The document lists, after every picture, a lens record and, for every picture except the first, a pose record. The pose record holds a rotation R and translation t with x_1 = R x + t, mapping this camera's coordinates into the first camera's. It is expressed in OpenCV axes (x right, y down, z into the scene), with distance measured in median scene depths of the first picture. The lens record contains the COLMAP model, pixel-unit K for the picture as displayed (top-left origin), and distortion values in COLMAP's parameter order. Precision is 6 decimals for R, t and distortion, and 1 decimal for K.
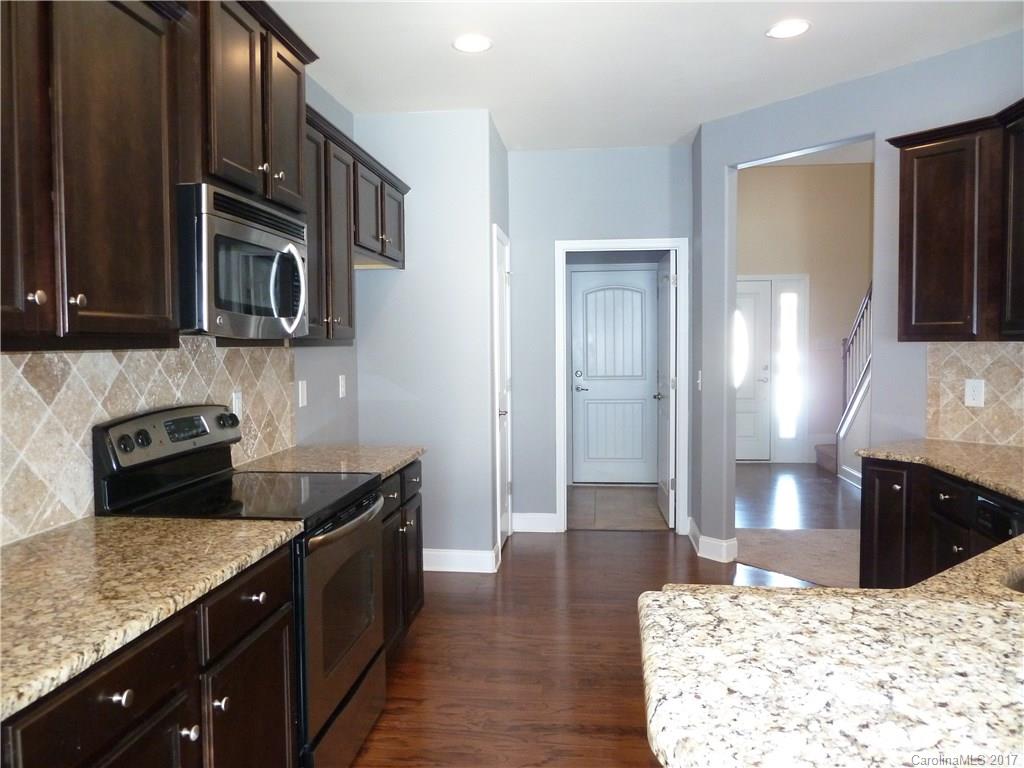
lens RADIAL K [[770.2, 0, 512.0], [0, 770.2, 383.9], [0, 0, 1]] dist [-0.040529, 0.026945]
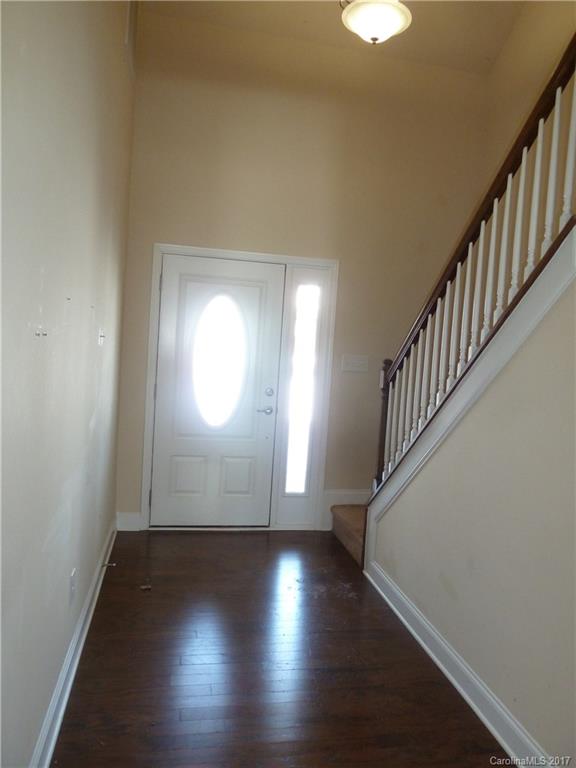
lens RADIAL K [[577.7, 0, 288.1], [0, 577.7, 382.8], [0, 0, 1]] dist [-0.040529, 0.026945]
pose [[0.948179, 0.047838, 0.314115, 0.202768], [-0.056483, 0.998233, 0.018471, -0.043405], [-0.312676, -0.035256, 0.949205, 0.560180]]
